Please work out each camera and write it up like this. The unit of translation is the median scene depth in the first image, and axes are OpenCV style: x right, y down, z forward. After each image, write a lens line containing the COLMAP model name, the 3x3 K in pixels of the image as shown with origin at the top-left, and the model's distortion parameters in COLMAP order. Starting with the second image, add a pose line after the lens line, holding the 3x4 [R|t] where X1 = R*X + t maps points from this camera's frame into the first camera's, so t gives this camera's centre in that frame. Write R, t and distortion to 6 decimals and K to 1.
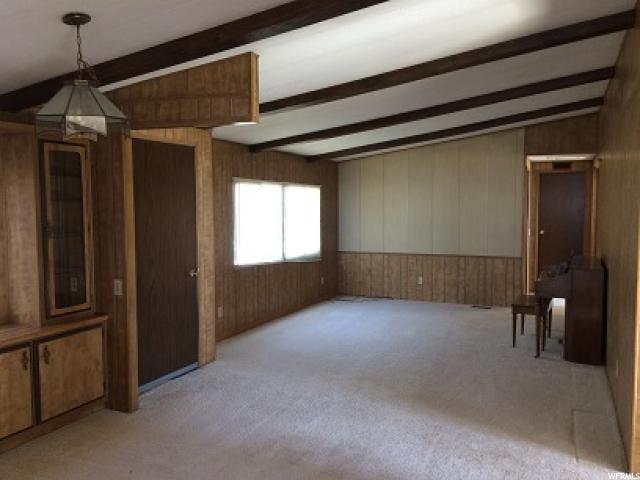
lens RADIAL K [[545.4, 0, 321.4], [0, 545.4, 238.7], [0, 0, 1]] dist [0.034823, -0.003013]
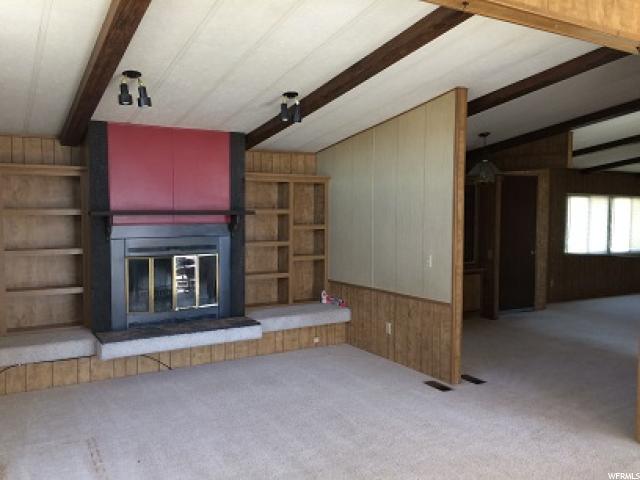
lens RADIAL K [[545.4, 0, 322.0], [0, 545.4, 239.0], [0, 0, 1]] dist [0.034823, -0.003013]
pose [[0.812039, 0.042204, -0.582075, 0.209451], [-0.048941, 0.998793, 0.004142, 0.045929], [0.581547, 0.025124, 0.813125, -0.716832]]
